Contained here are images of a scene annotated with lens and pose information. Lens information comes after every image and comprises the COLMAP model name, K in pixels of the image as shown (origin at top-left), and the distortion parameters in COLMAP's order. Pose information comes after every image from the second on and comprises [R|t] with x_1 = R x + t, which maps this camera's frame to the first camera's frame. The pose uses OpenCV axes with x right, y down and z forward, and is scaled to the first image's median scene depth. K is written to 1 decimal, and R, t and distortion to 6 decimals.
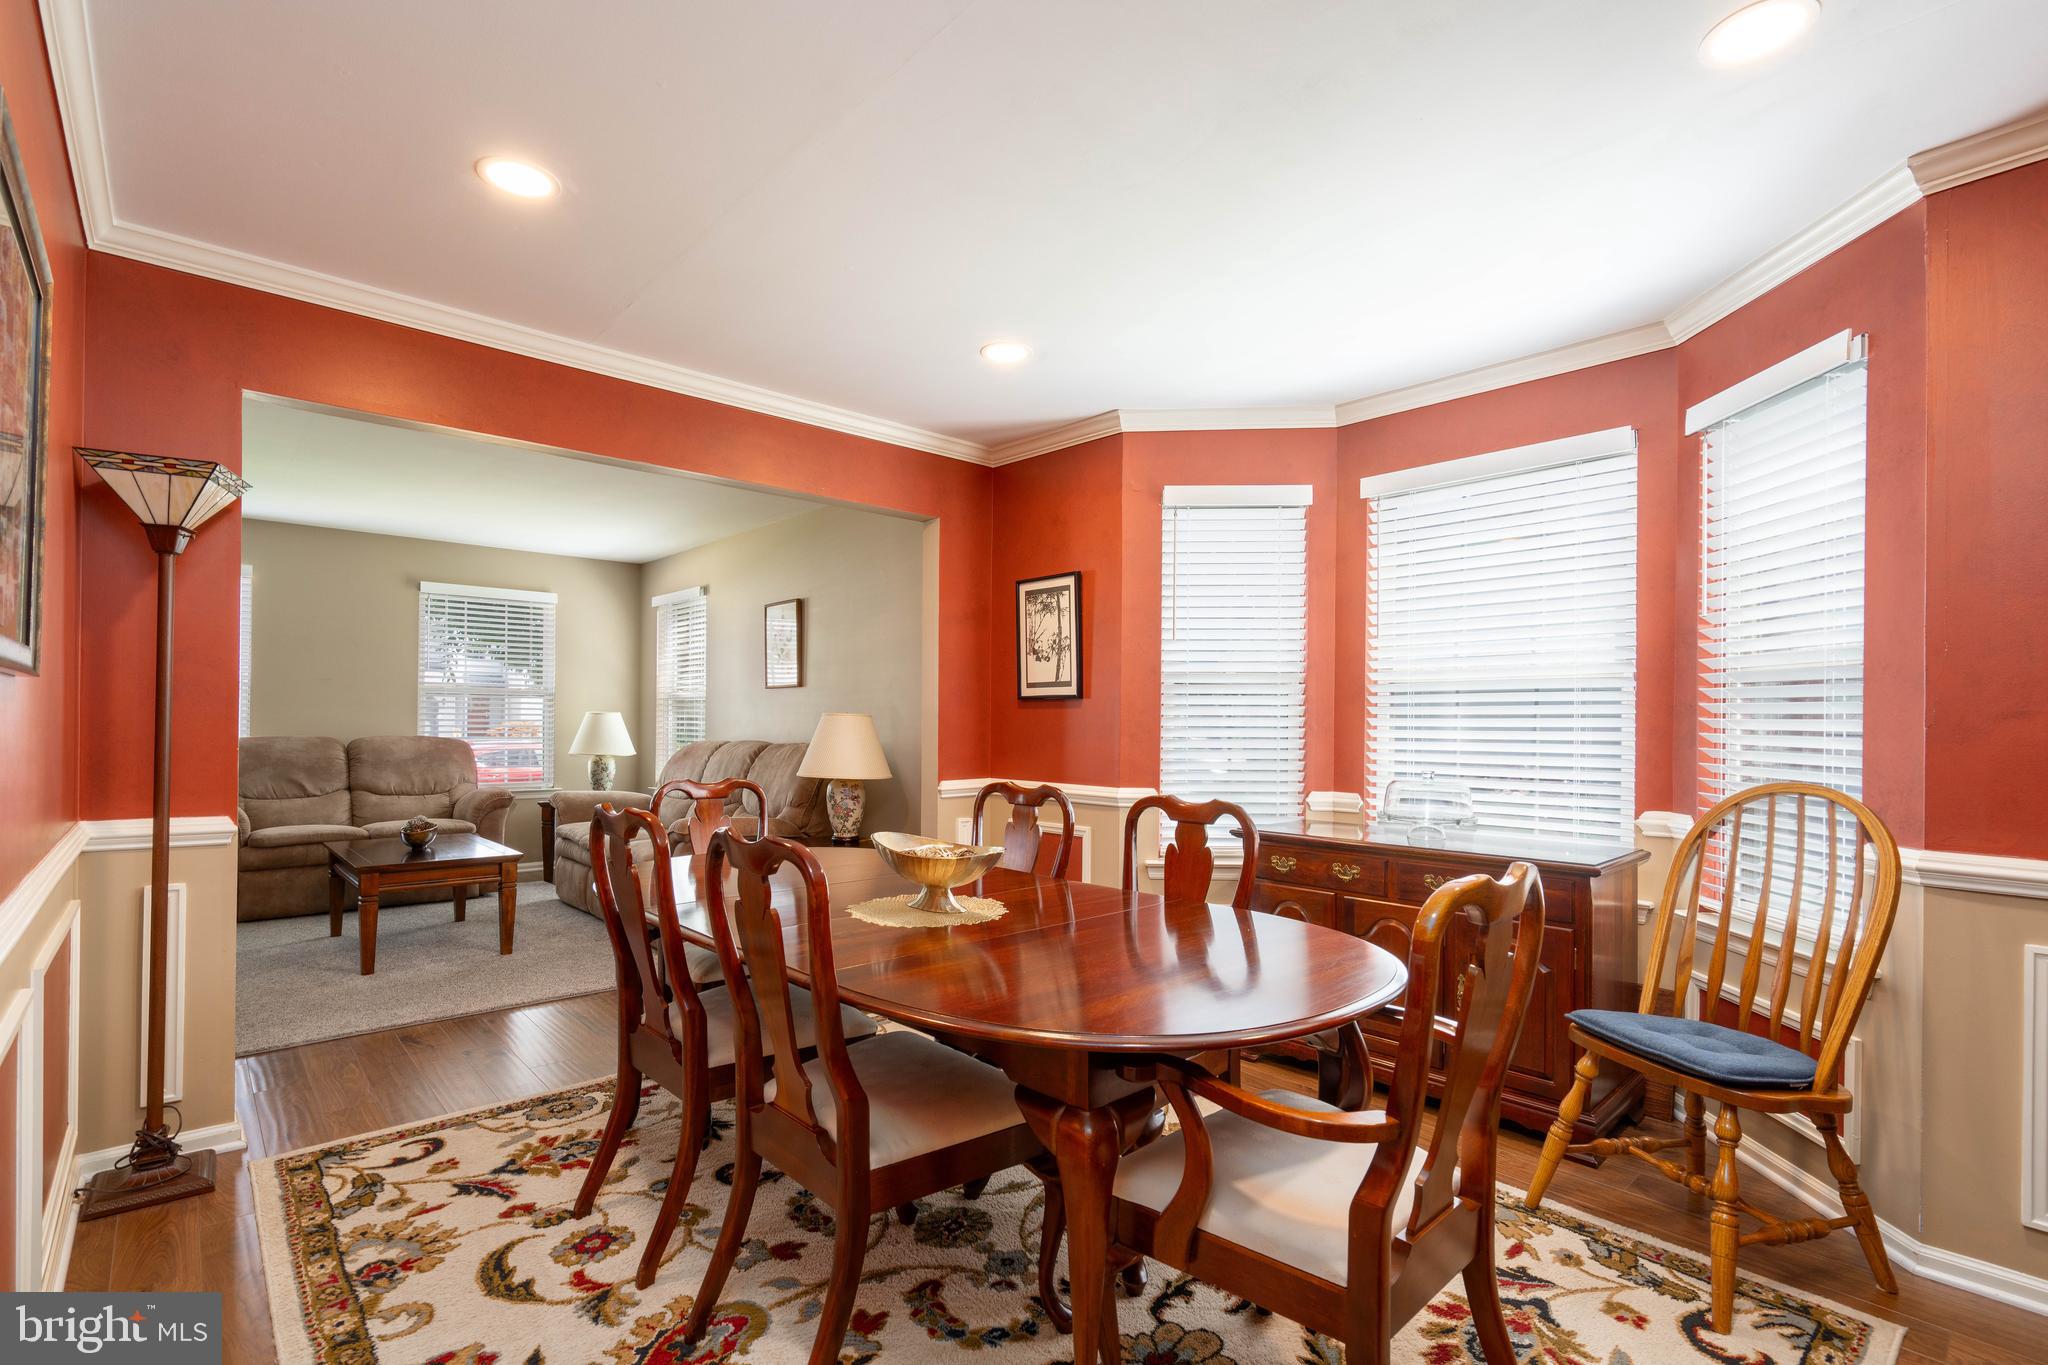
lens RADIAL K [[941.1, 0, 1018.3], [0, 941.1, 719.1], [0, 0, 1]] dist [-0.010201, 0.005043]
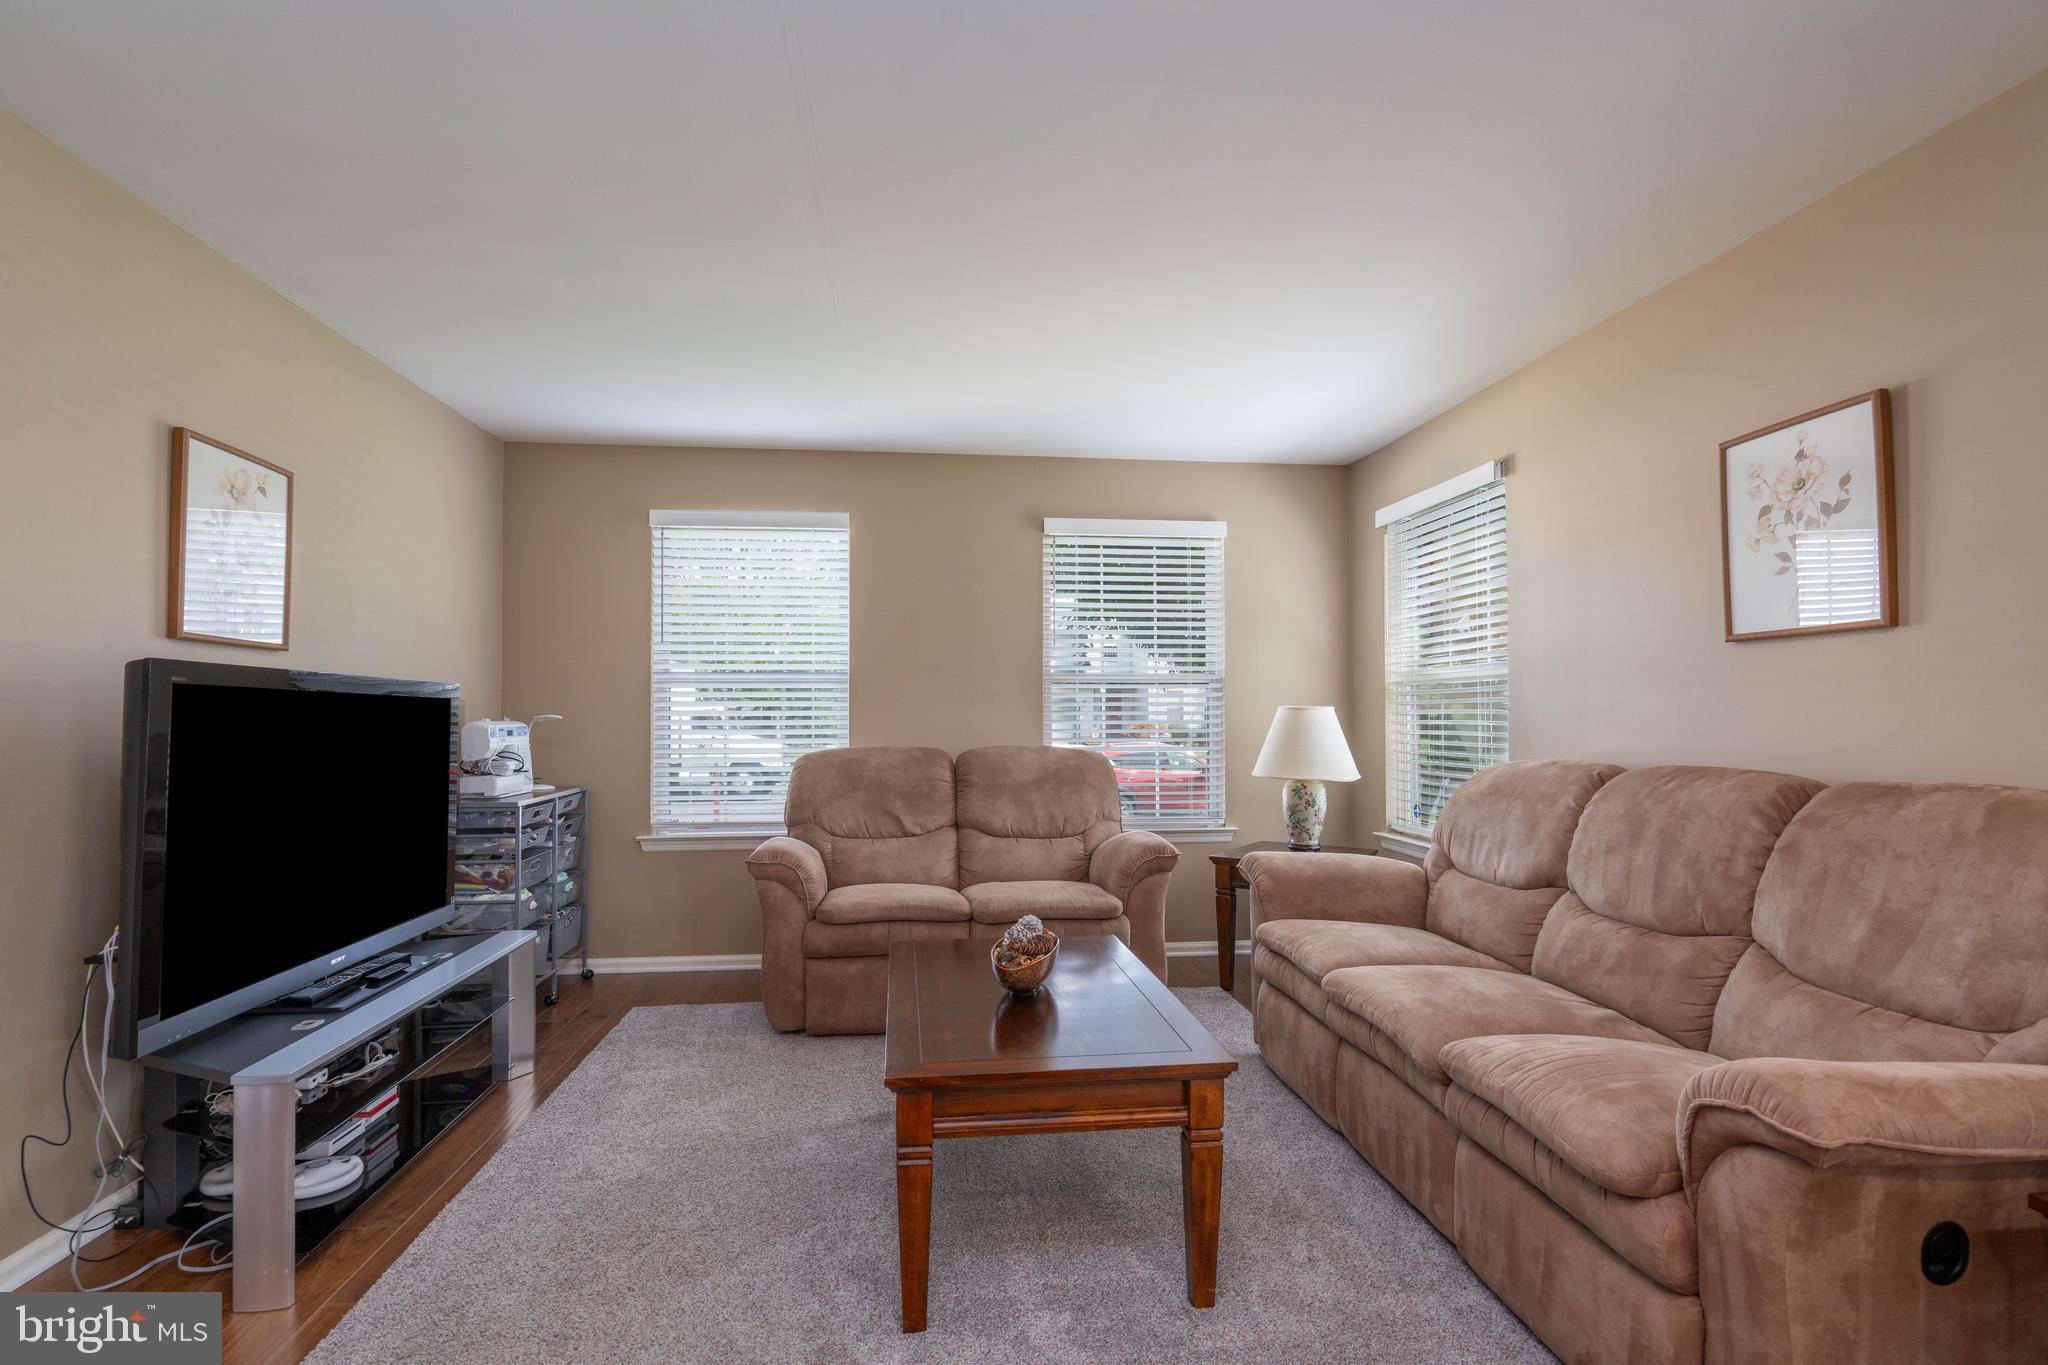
lens RADIAL K [[941.1, 0, 1020.4], [0, 941.1, 687.9], [0, 0, 1]] dist [-0.010201, 0.005043]
pose [[0.813713, -0.027522, -0.580615, -0.279654], [0.011097, 0.999432, -0.031822, -0.002394], [0.581161, 0.019451, 0.813556, 0.473016]]
